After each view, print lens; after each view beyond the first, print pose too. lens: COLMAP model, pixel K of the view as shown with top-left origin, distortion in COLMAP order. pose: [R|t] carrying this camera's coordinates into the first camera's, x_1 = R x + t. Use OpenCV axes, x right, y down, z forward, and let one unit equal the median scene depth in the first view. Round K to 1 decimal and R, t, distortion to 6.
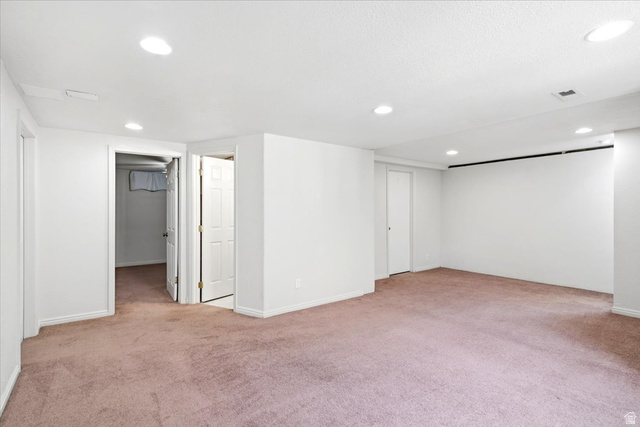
lens RADIAL K [[309.1, 0, 319.7], [0, 309.1, 212.1], [0, 0, 1]] dist [0.000208, 0.000014]
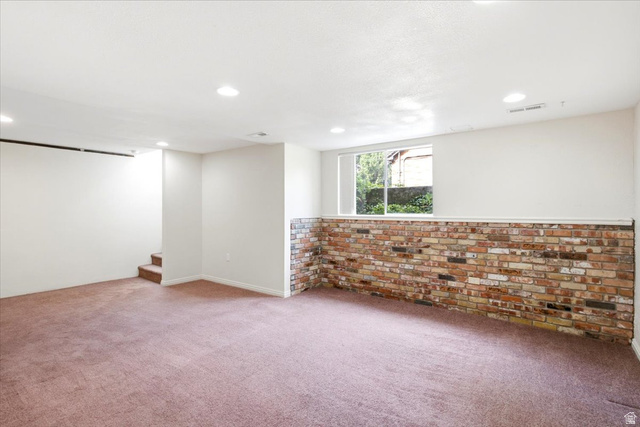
lens RADIAL K [[309.1, 0, 319.7], [0, 309.1, 212.9], [0, 0, 1]] dist [0.000208, 0.000014]
pose [[-0.275708, -0.001365, 0.961240, -0.553930], [0.002743, 0.999994, 0.002207, 0.009727], [-0.961237, 0.003245, -0.275703, 0.809731]]
